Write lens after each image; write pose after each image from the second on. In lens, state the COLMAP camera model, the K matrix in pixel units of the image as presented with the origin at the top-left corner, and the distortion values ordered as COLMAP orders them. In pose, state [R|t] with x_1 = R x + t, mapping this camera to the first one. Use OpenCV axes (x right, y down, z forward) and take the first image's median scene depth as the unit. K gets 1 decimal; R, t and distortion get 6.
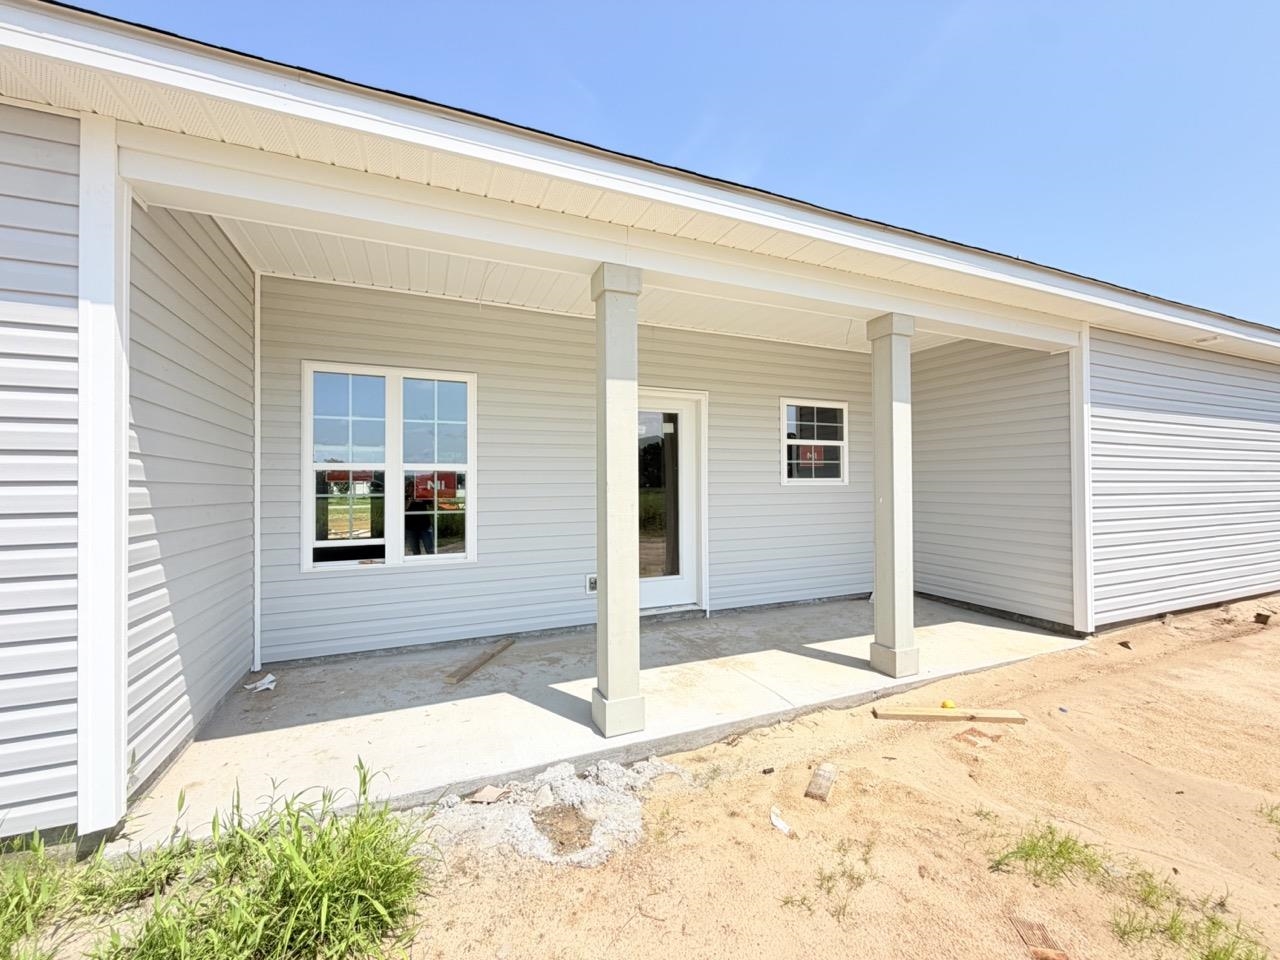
lens RADIAL K [[516.7, 0, 641.6], [0, 516.7, 478.1], [0, 0, 1]] dist [-0.000962, -0.000233]
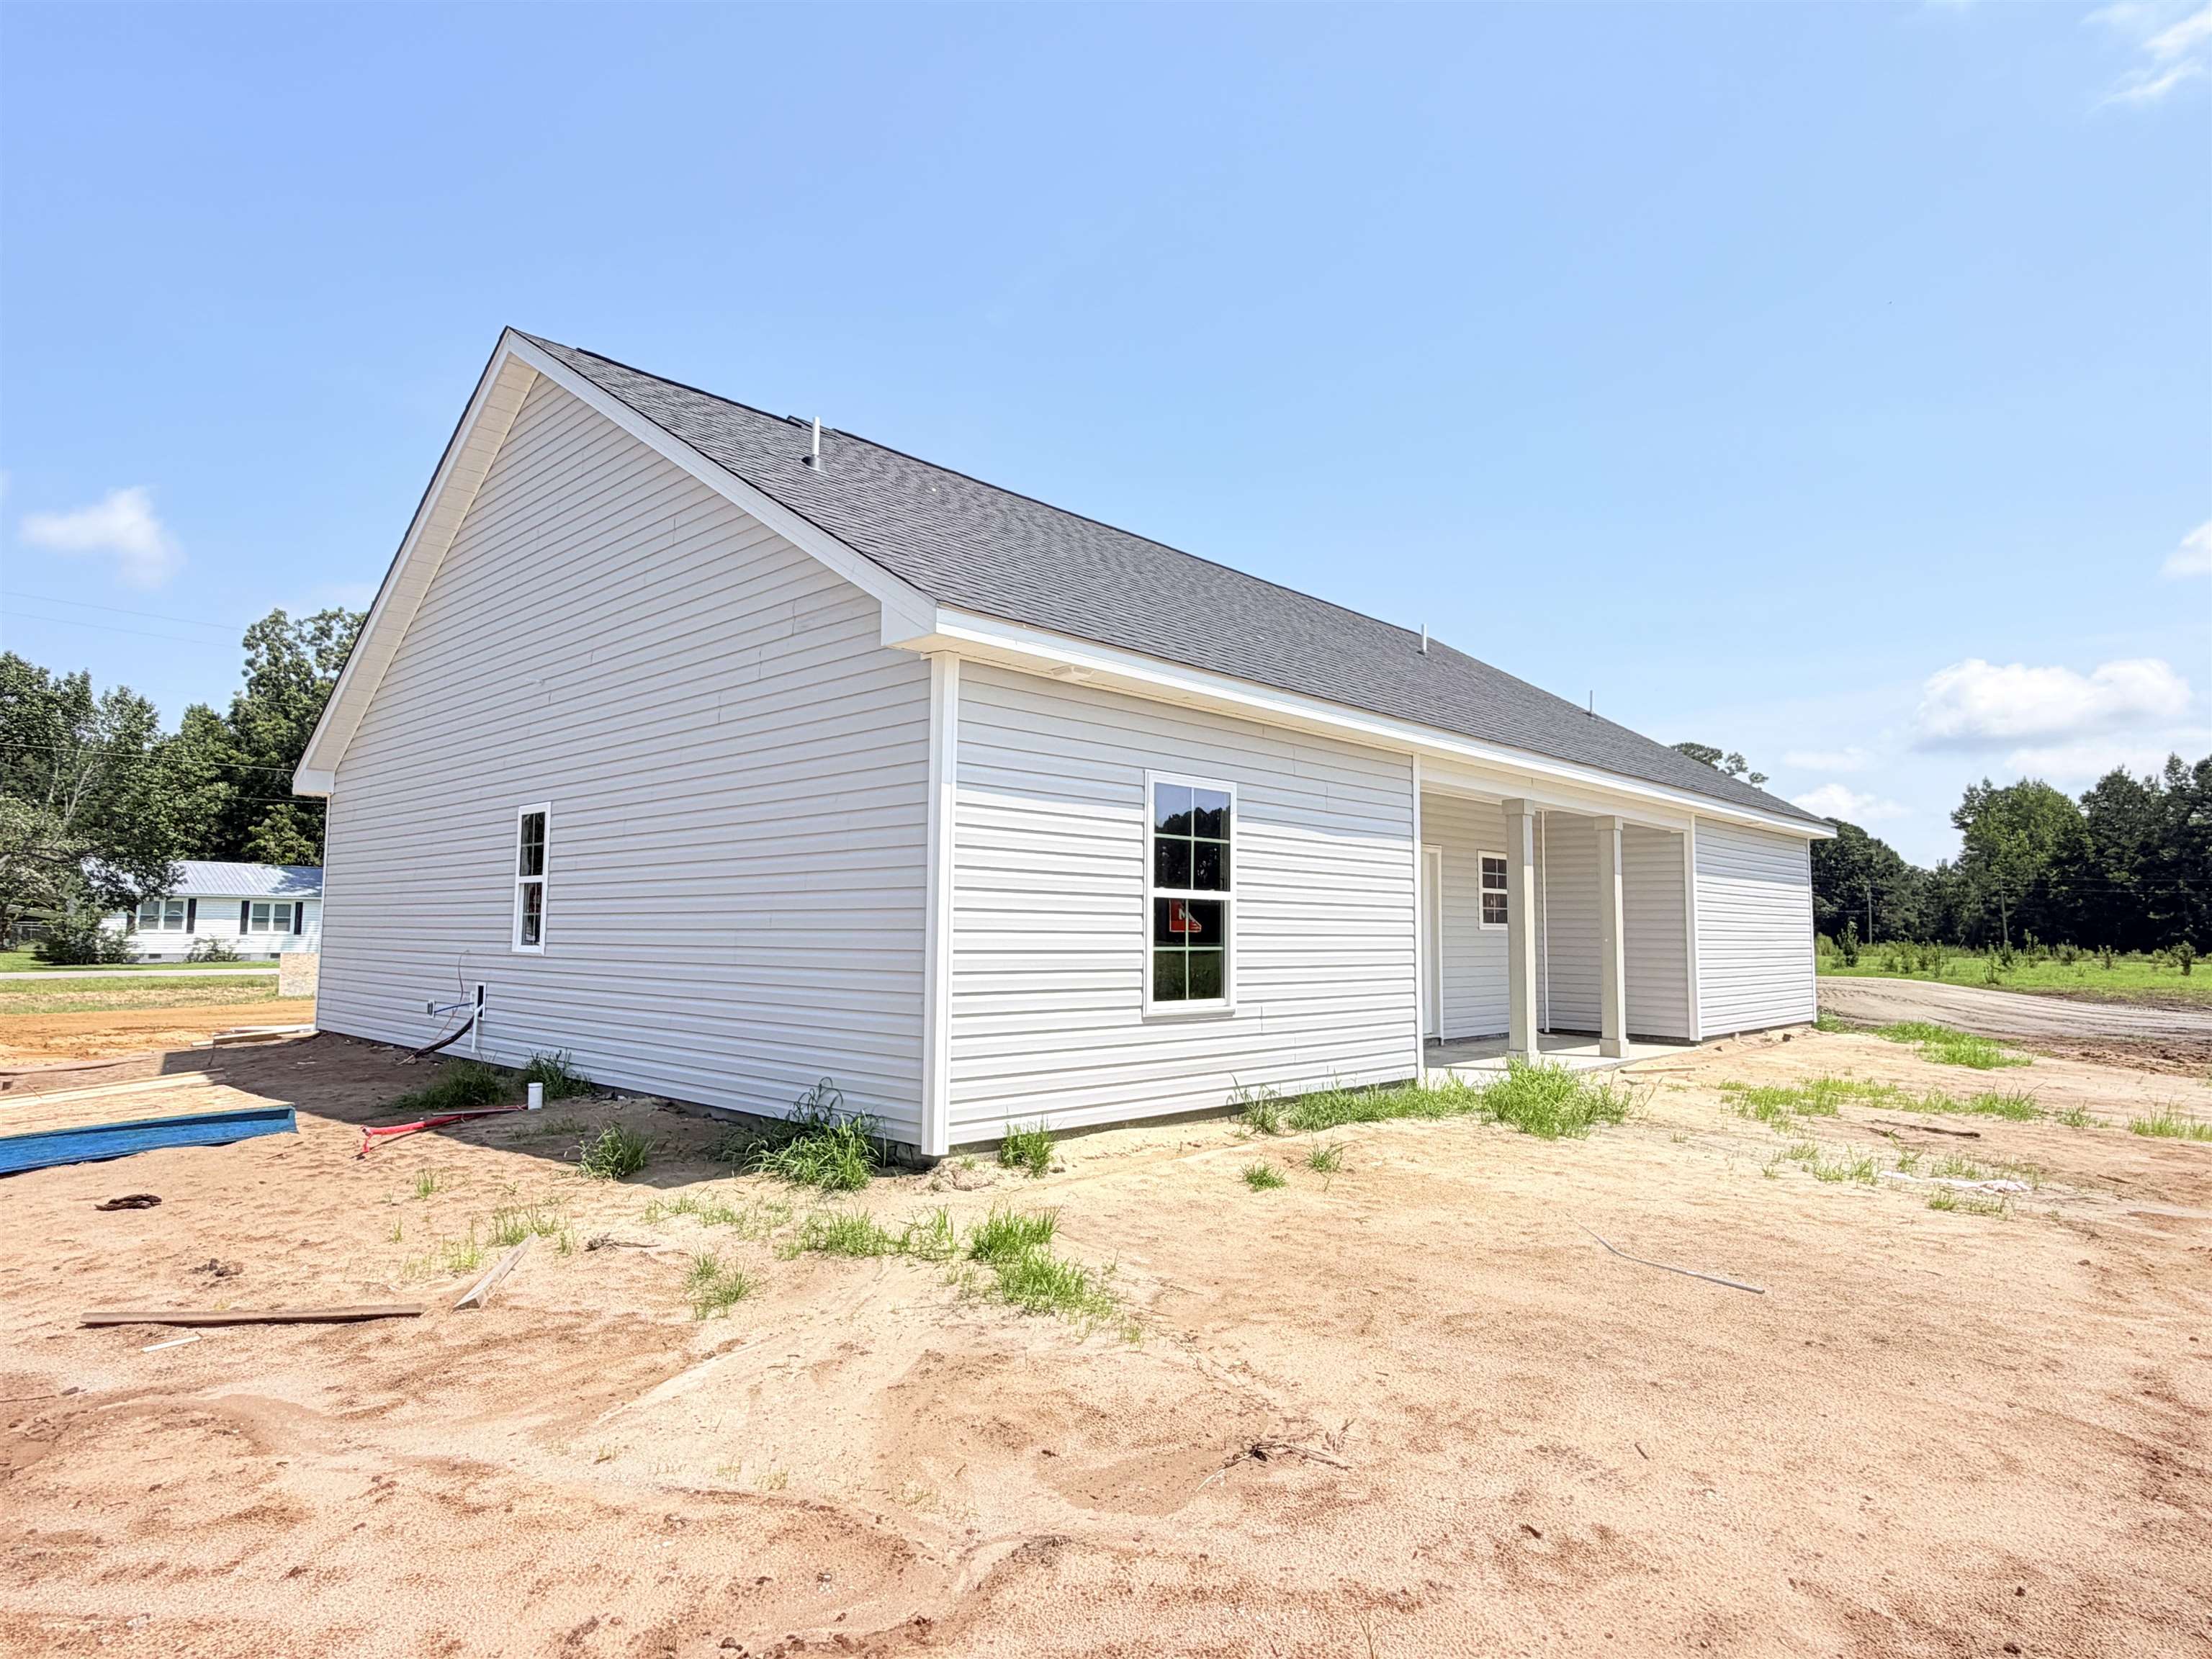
lens RADIAL K [[1266.3, 0, 1111.9], [0, 1266.3, 834.5], [0, 0, 1]] dist [0.005704, 0.000345]
pose [[0.915862, 0.046959, 0.398737, -1.648570], [-0.024184, 0.997786, -0.061960, -0.002453], [-0.400764, 0.047104, 0.914970, -1.265064]]
